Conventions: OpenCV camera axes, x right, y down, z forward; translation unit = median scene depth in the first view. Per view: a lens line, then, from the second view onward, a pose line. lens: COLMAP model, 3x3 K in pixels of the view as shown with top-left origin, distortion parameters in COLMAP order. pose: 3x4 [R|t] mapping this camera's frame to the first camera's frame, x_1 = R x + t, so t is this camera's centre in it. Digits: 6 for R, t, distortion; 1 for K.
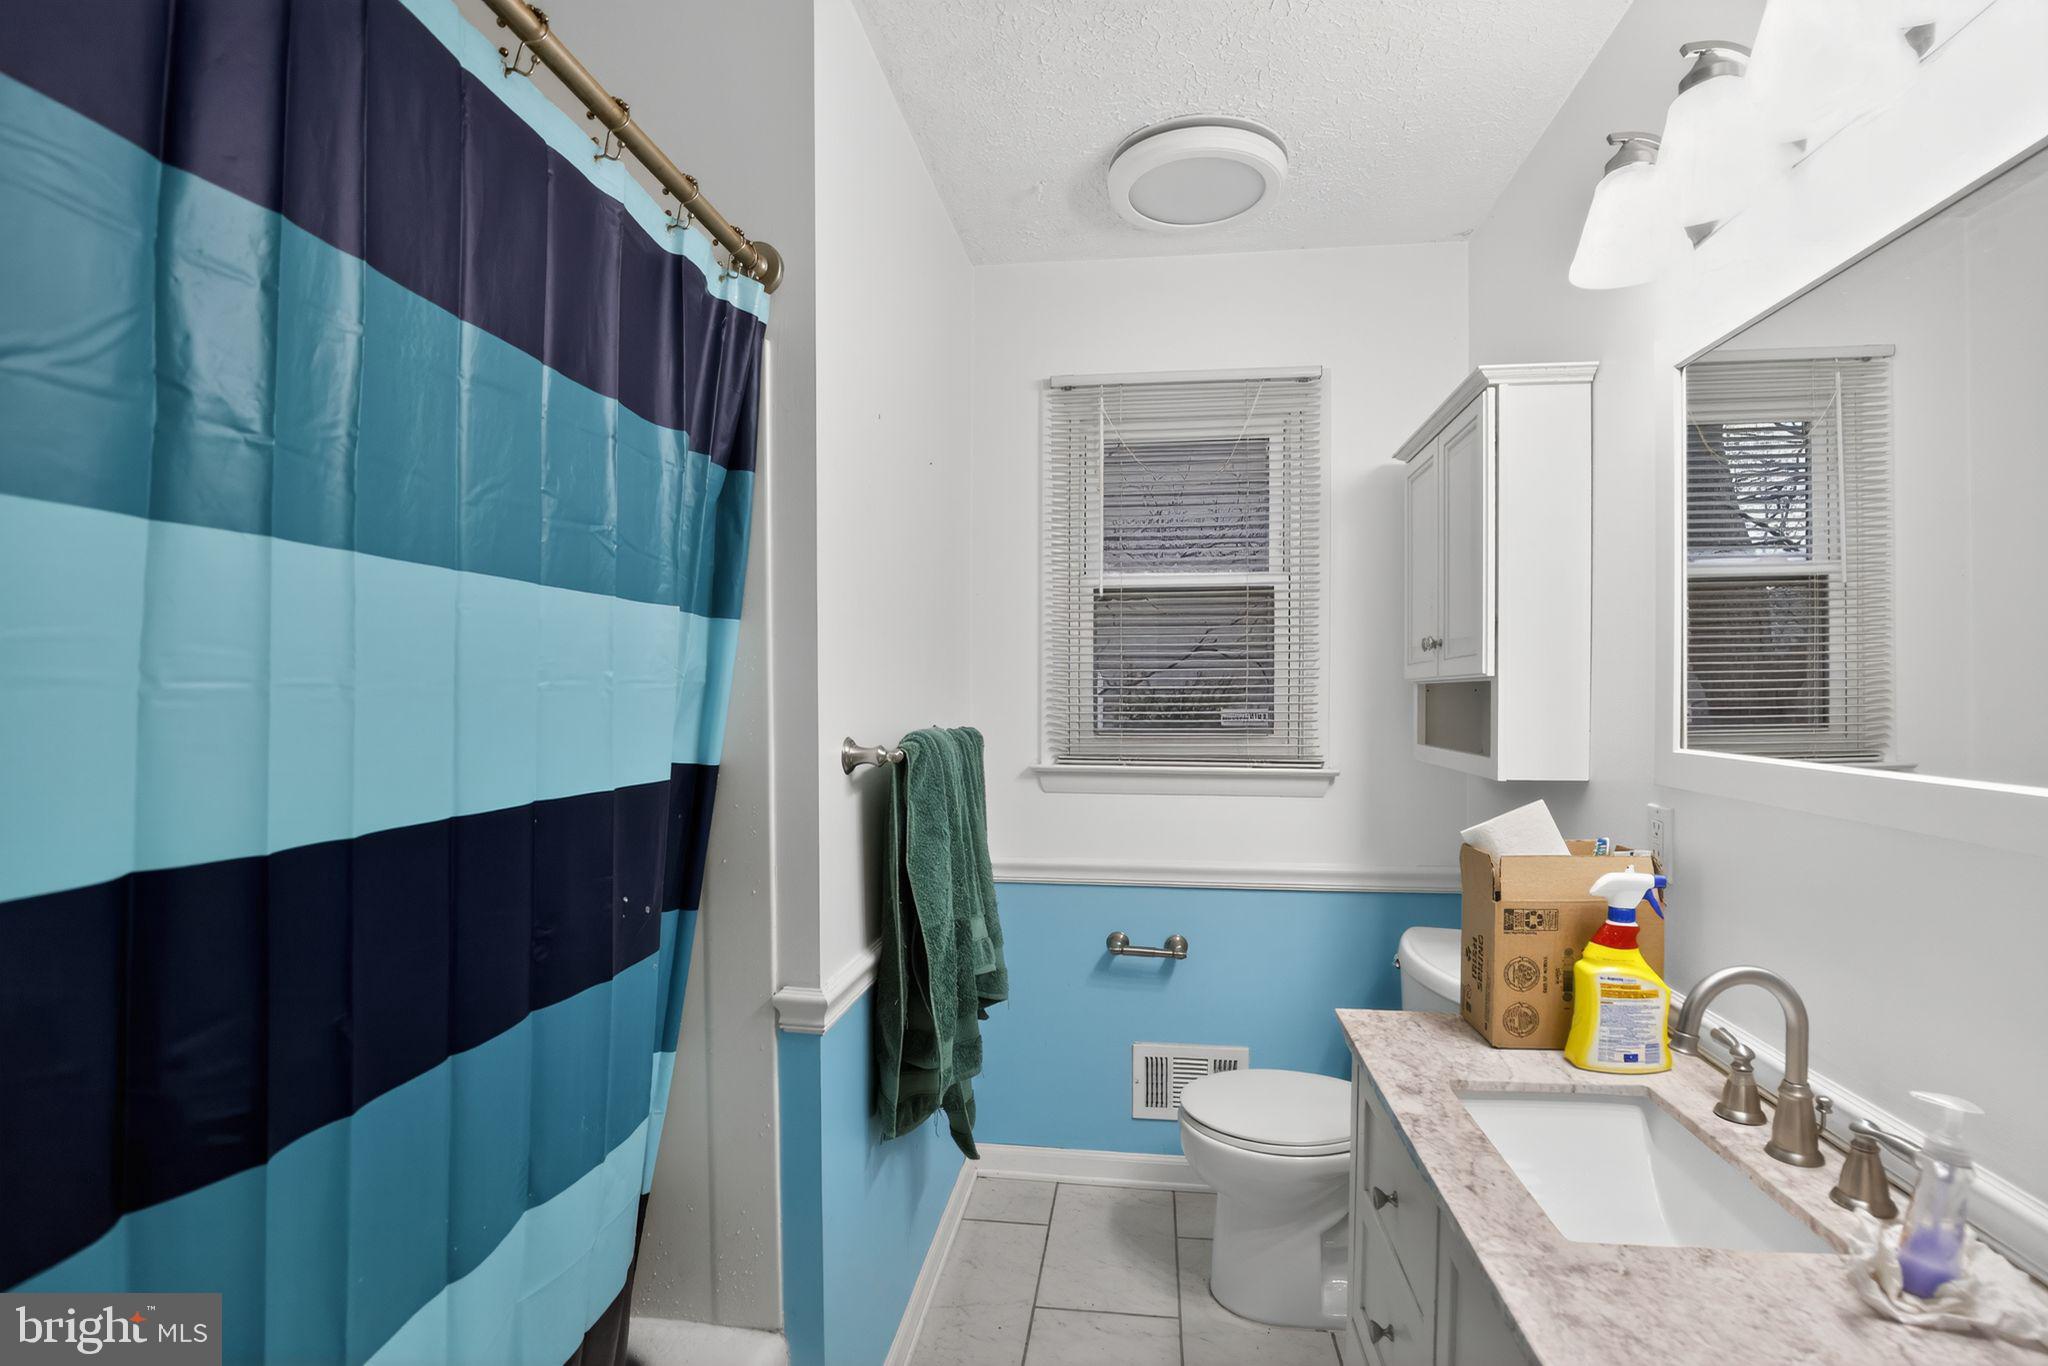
lens RADIAL K [[954.9, 0, 1034.9], [0, 954.9, 694.9], [0, 0, 1]] dist [-0.029934, 0.004058]
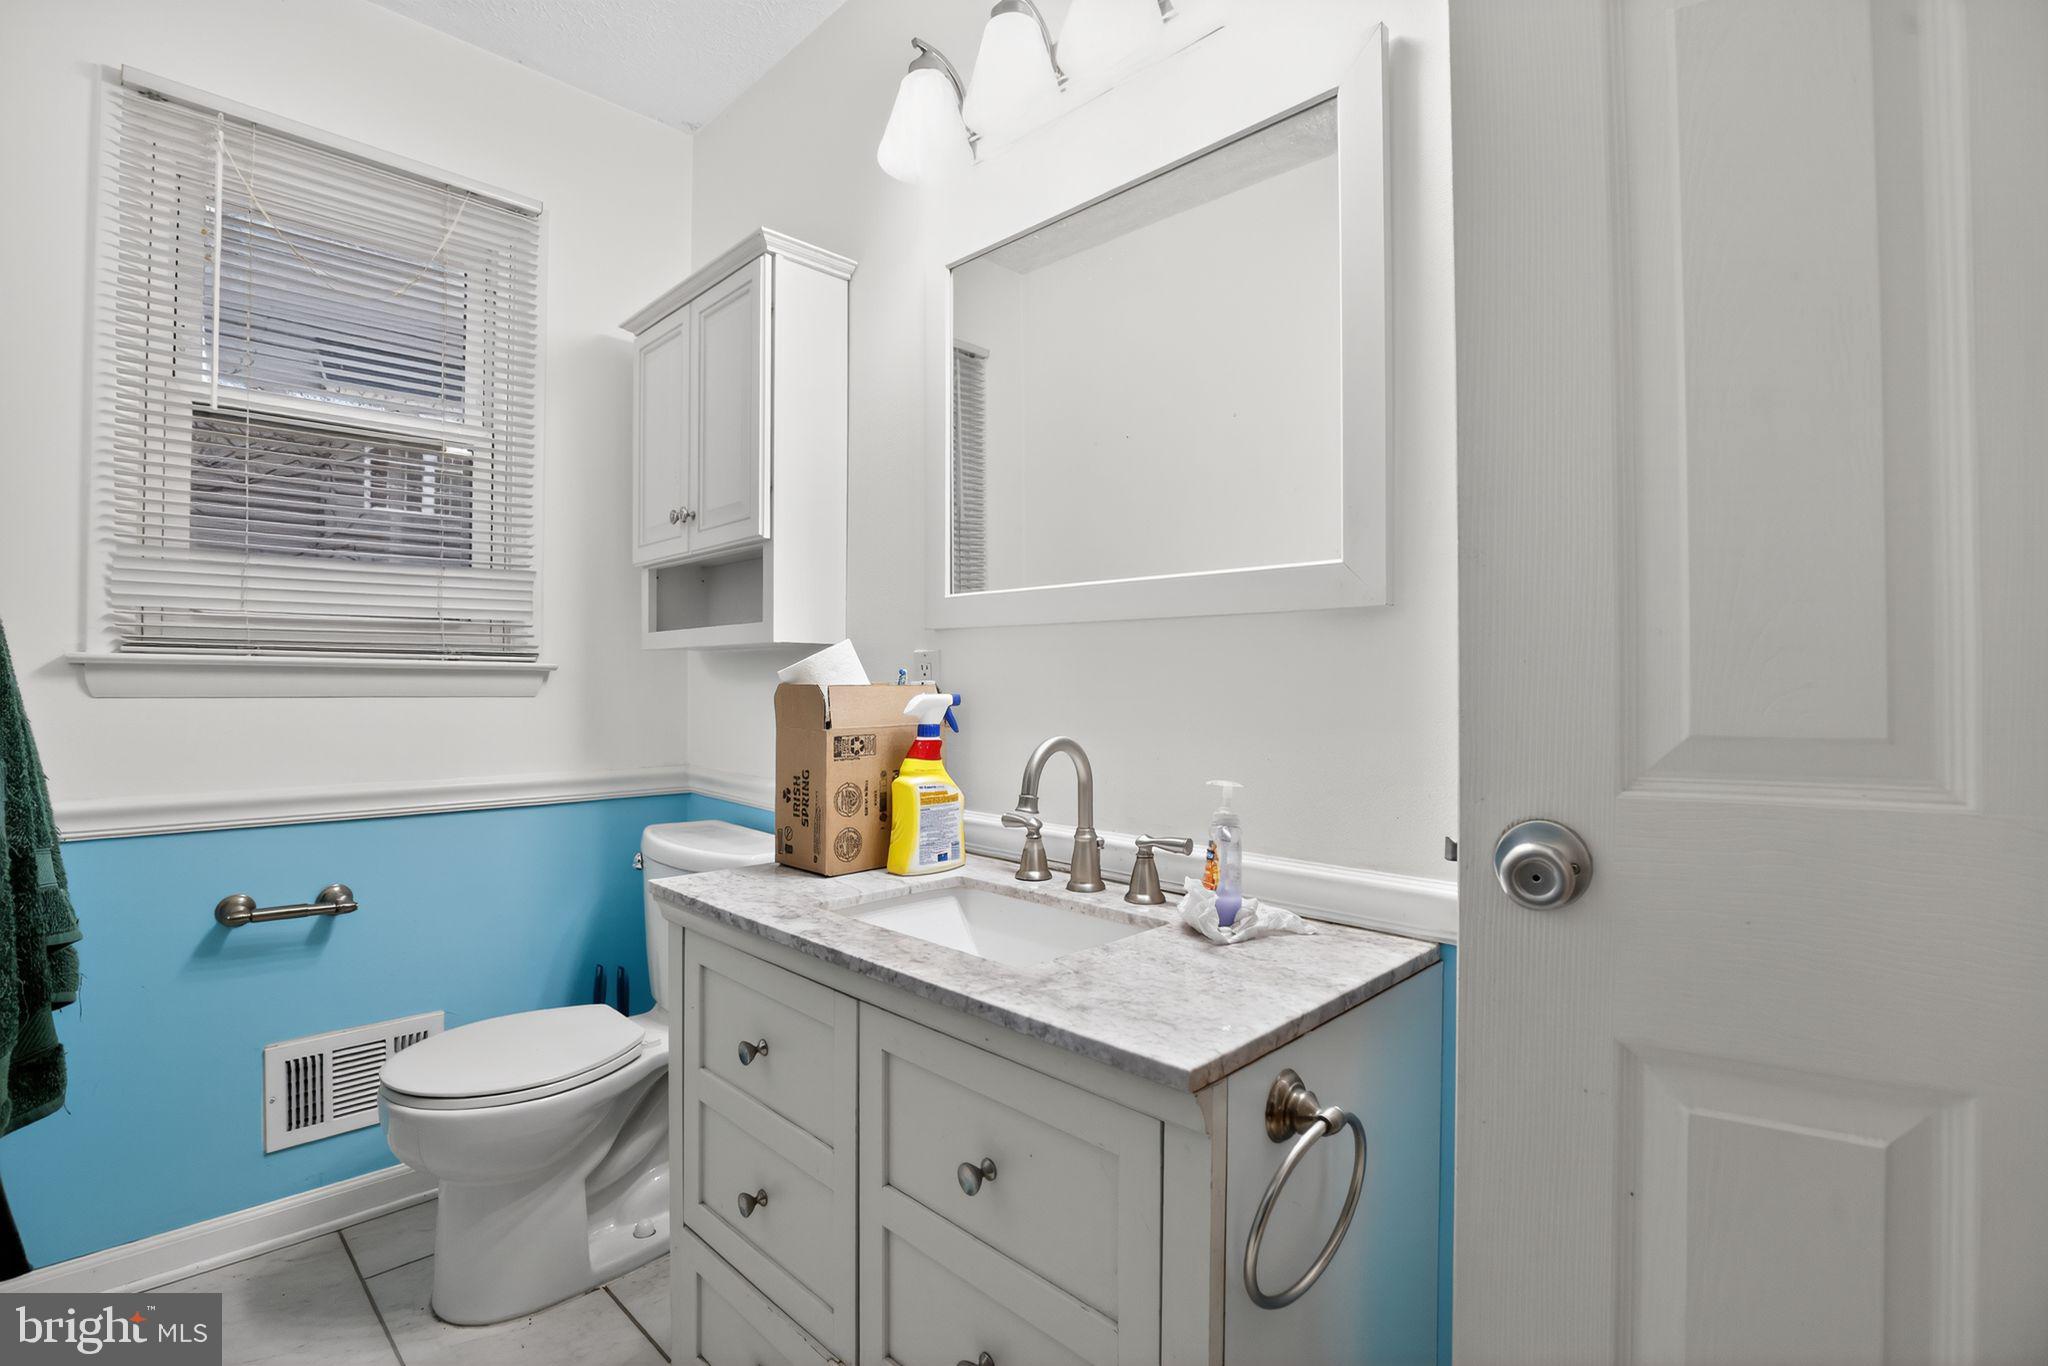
lens RADIAL K [[954.9, 0, 1020.0], [0, 954.9, 670.6], [0, 0, 1]] dist [-0.029934, 0.004058]
pose [[0.610287, 0.012555, 0.792081, -0.188280], [0.002195, 0.999844, -0.017539, 0.173416], [-0.792178, 0.012442, 0.610164, 0.221996]]
